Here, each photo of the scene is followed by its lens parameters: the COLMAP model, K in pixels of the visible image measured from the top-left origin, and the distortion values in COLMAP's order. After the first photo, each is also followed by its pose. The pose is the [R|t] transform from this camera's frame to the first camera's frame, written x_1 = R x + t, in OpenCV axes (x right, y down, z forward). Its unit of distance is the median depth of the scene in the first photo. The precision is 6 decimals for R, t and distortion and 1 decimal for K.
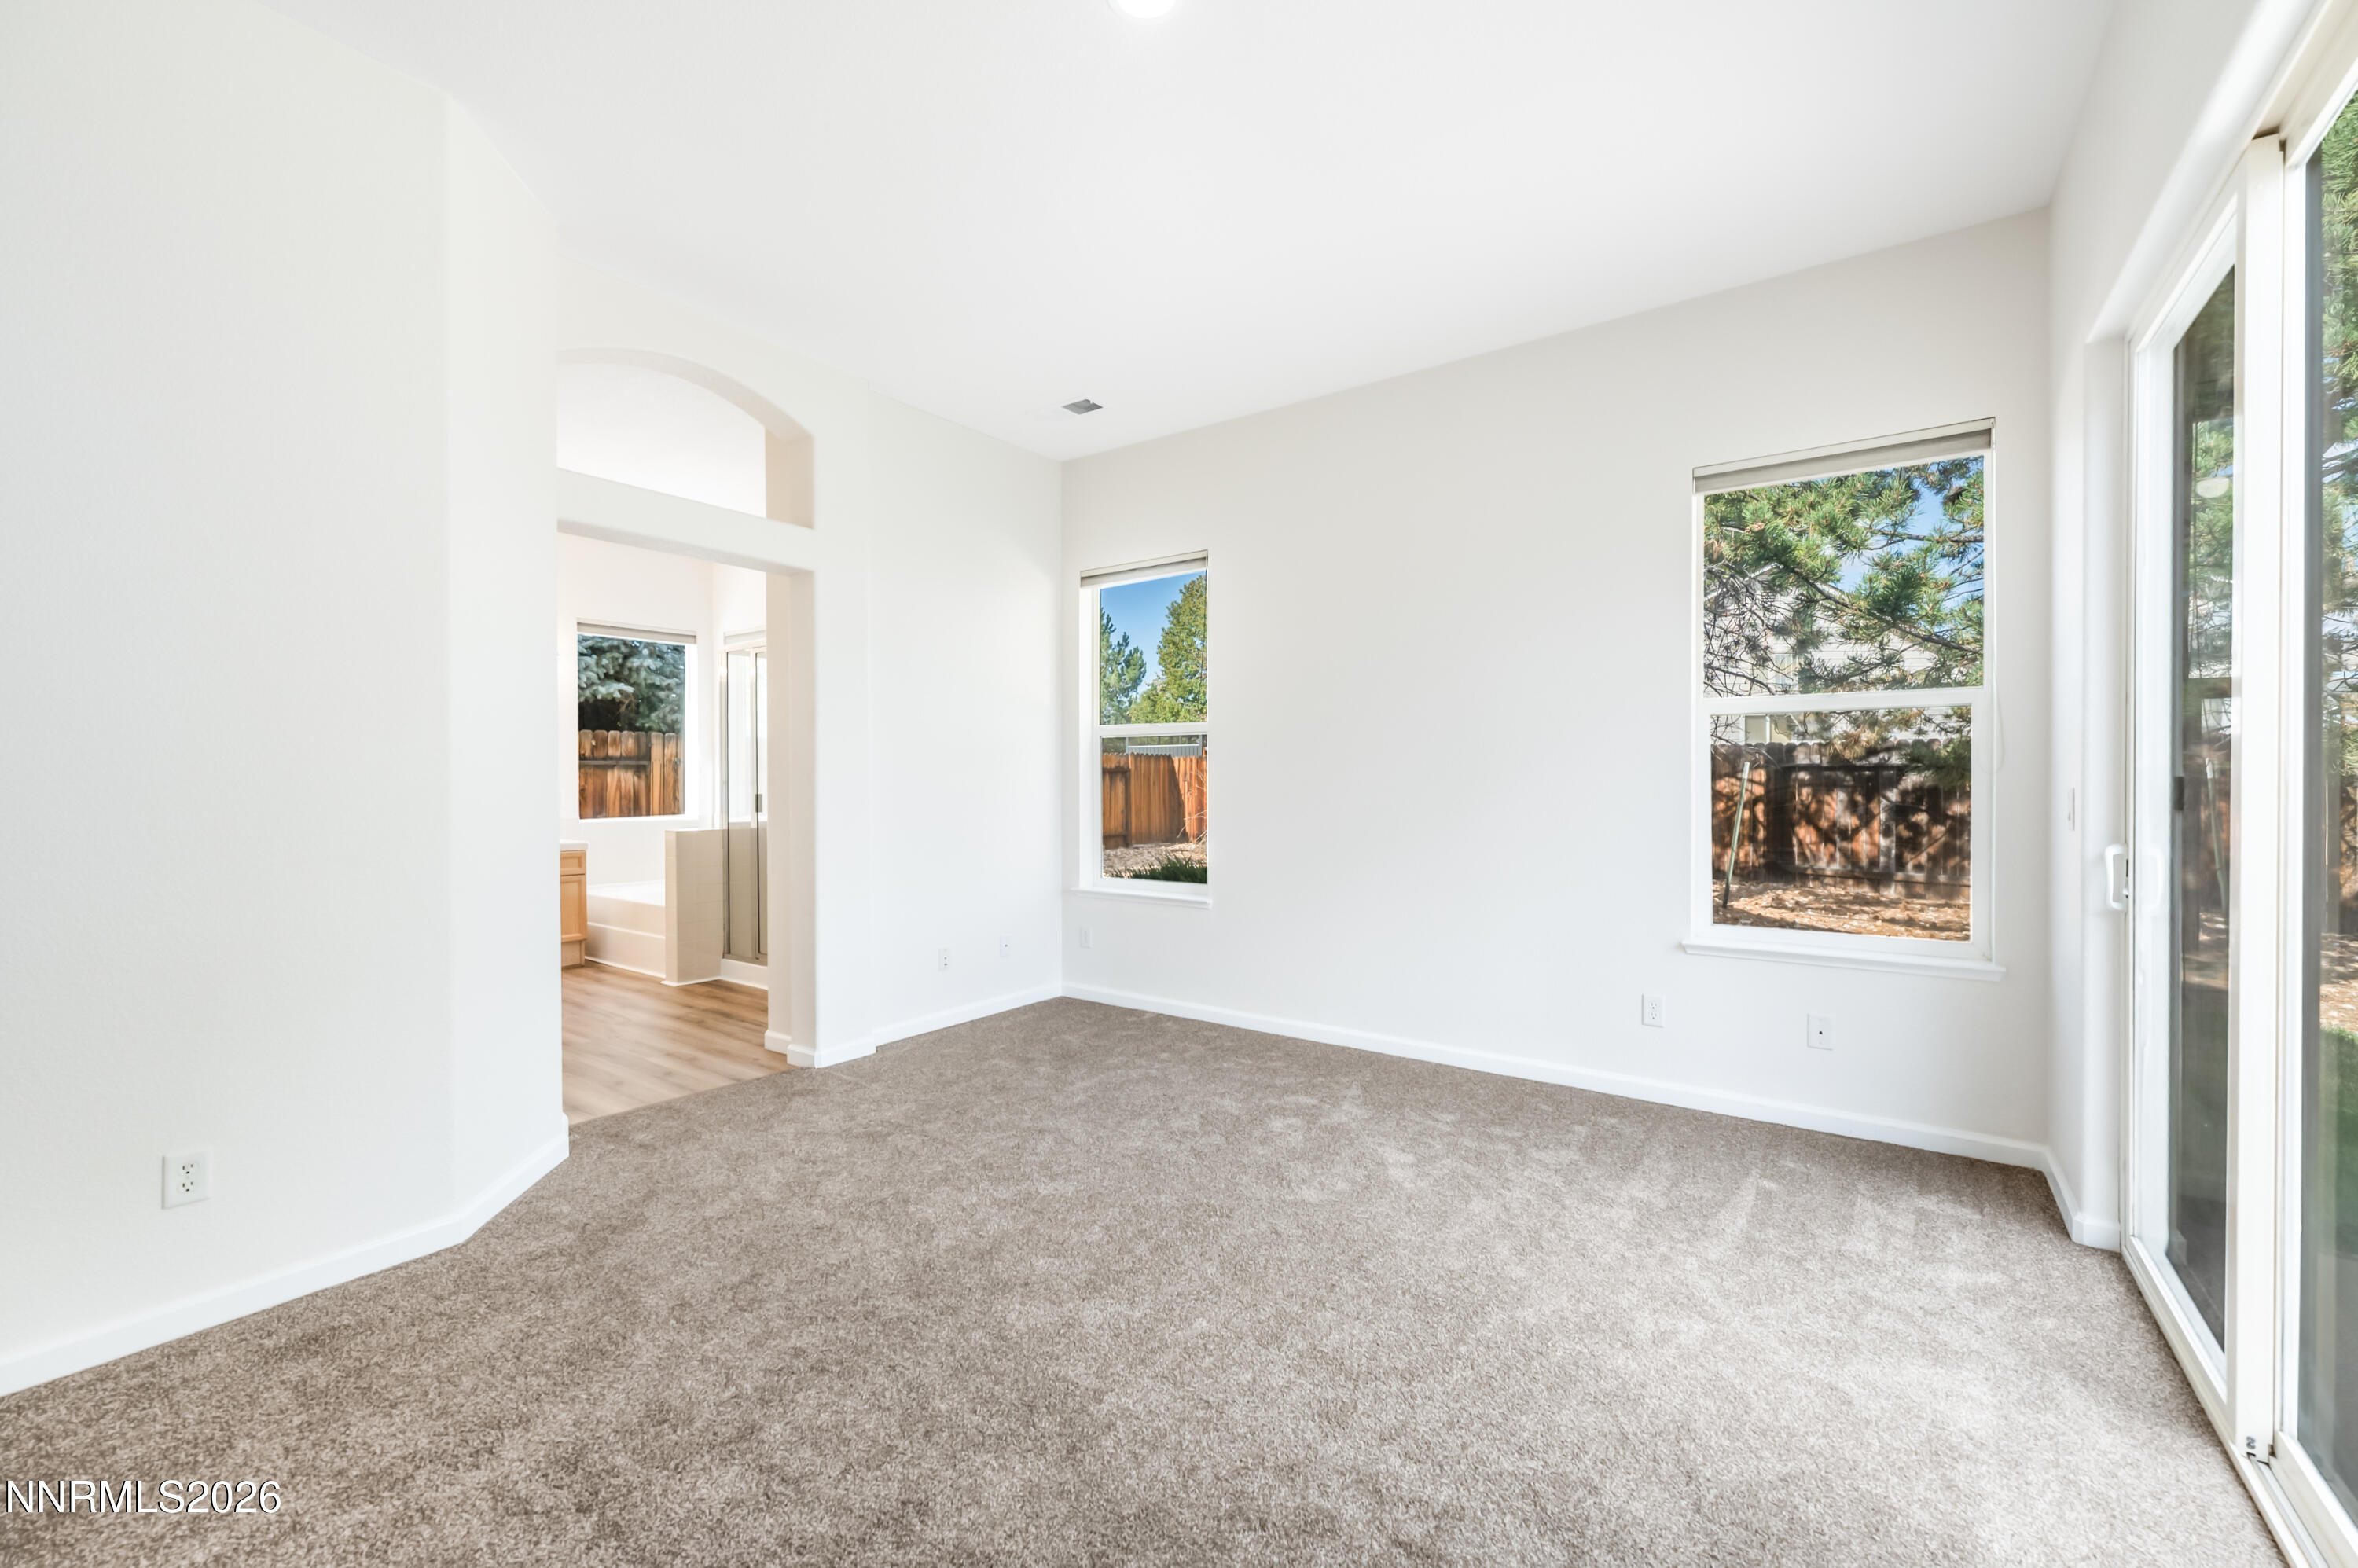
lens RADIAL K [[954.3, 0, 1184.9], [0, 954.3, 783.3], [0, 0, 1]] dist [0.000721, -0.000012]
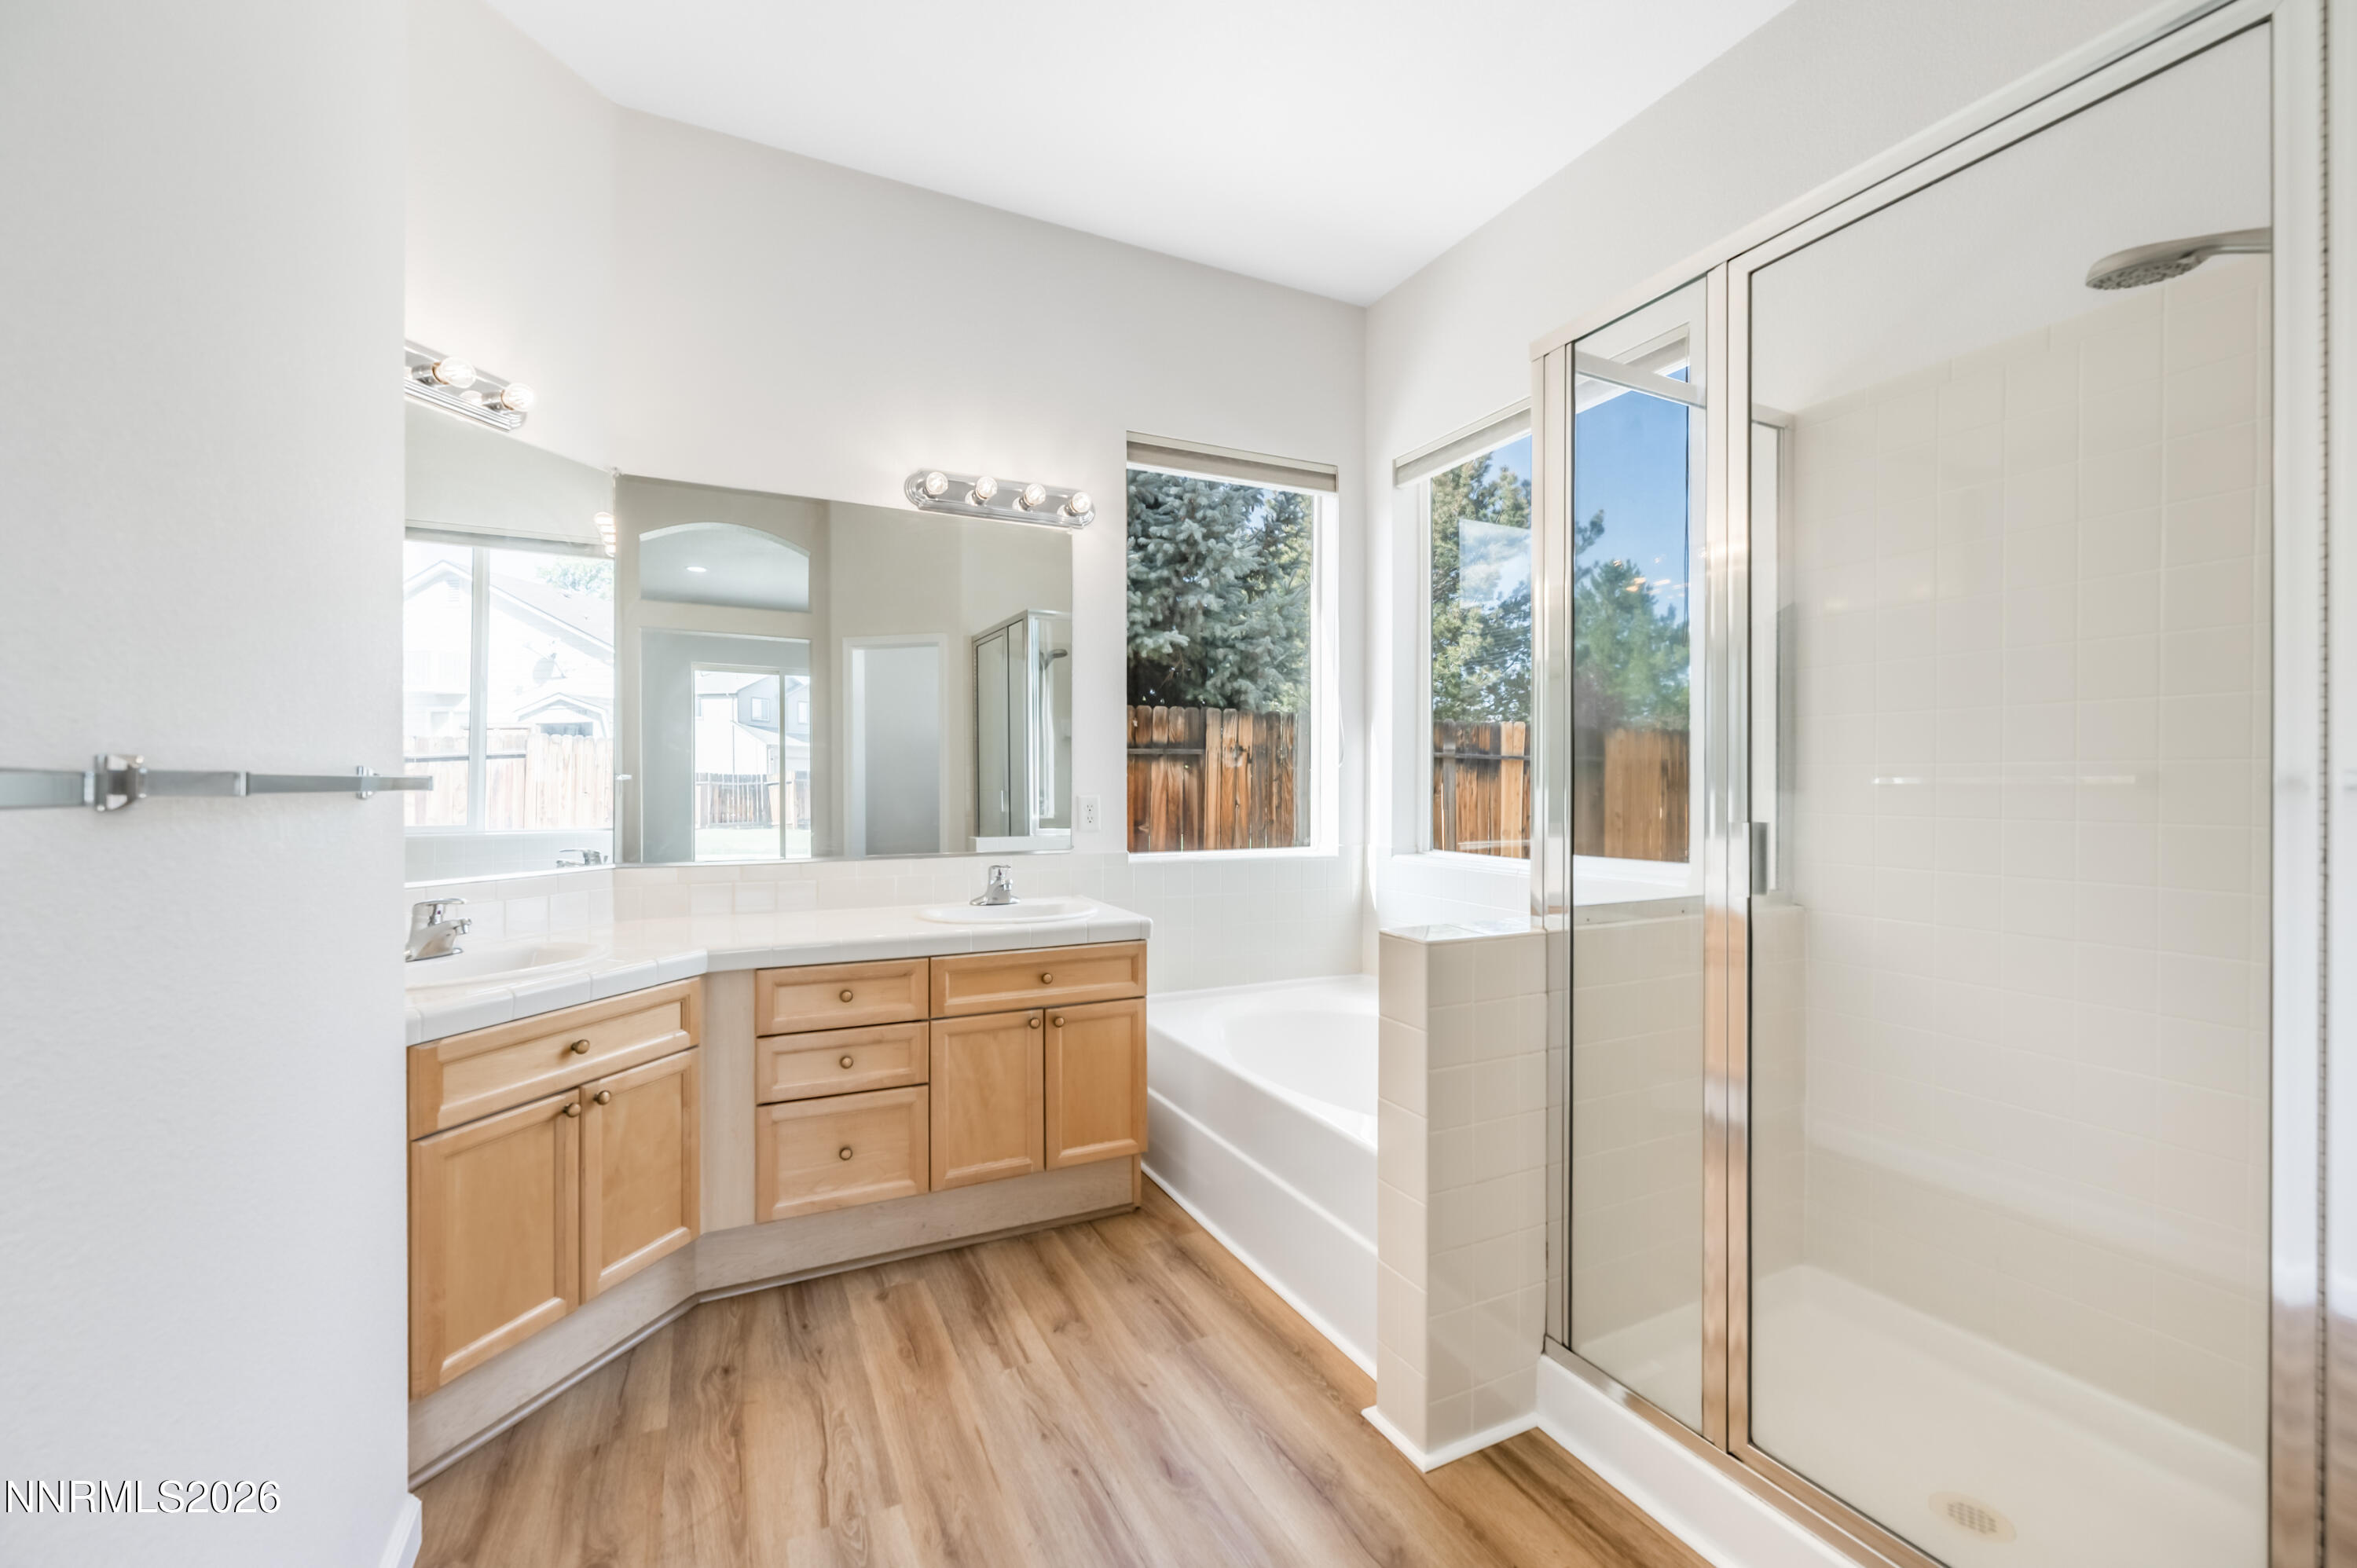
lens RADIAL K [[953.8, 0, 1184.4], [0, 953.8, 783.3], [0, 0, 1]] dist [0.000721, -0.000012]
pose [[0.883087, 0.005063, -0.469181, -0.263872], [-0.006041, 0.999982, -0.000580, 0.002283], [0.469170, 0.003347, 0.883102, 0.405349]]
